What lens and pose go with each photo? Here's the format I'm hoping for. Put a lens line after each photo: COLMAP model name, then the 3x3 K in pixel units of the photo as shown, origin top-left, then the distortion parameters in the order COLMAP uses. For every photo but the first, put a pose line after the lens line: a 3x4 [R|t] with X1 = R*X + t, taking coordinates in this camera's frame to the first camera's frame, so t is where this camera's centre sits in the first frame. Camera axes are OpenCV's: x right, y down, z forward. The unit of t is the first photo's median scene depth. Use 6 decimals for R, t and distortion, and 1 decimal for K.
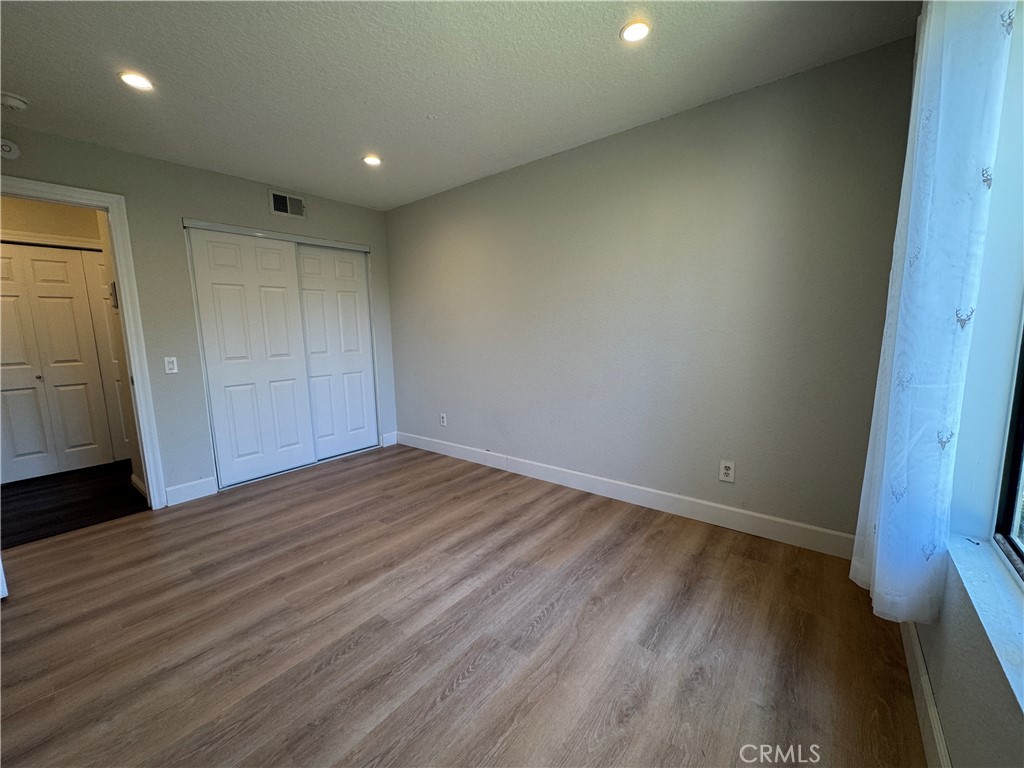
lens RADIAL K [[406.7, 0, 512.0], [0, 406.7, 384.0], [0, 0, 1]] dist [-0.001141, 0.000125]
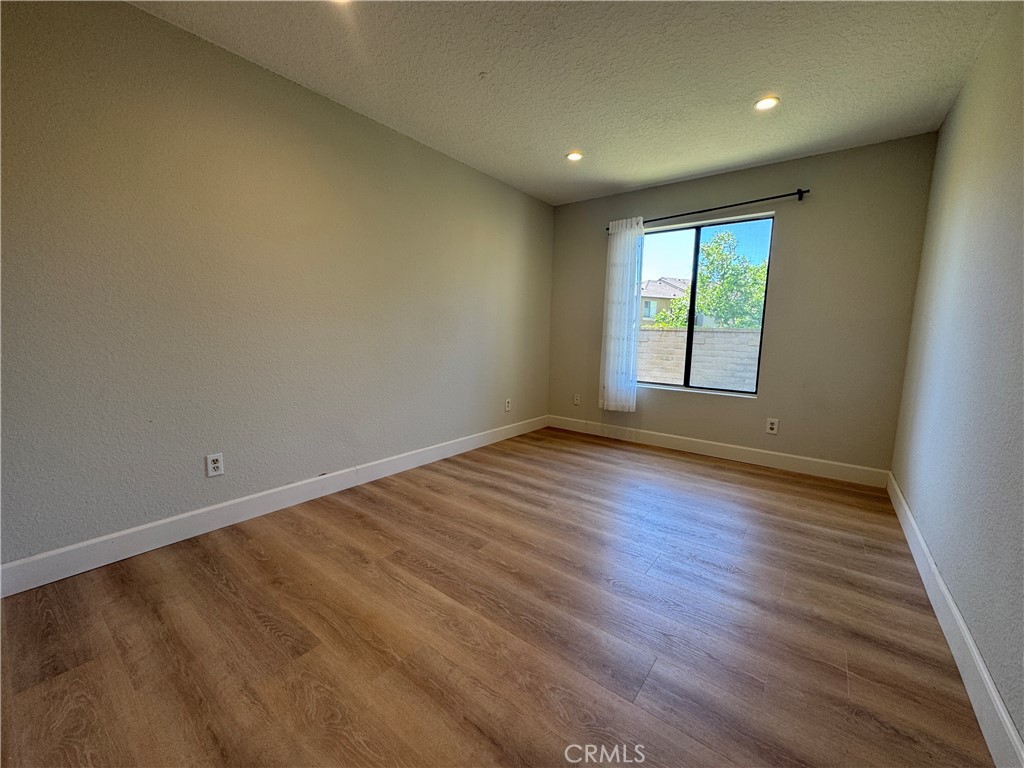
lens RADIAL K [[406.7, 0, 512.0], [0, 406.7, 384.0], [0, 0, 1]] dist [-0.001141, 0.000125]
pose [[-0.015432, -0.106084, 0.994237, -0.969385], [0.115423, 0.987519, 0.107159, -0.041792], [-0.993197, 0.116412, -0.002995, 0.830092]]
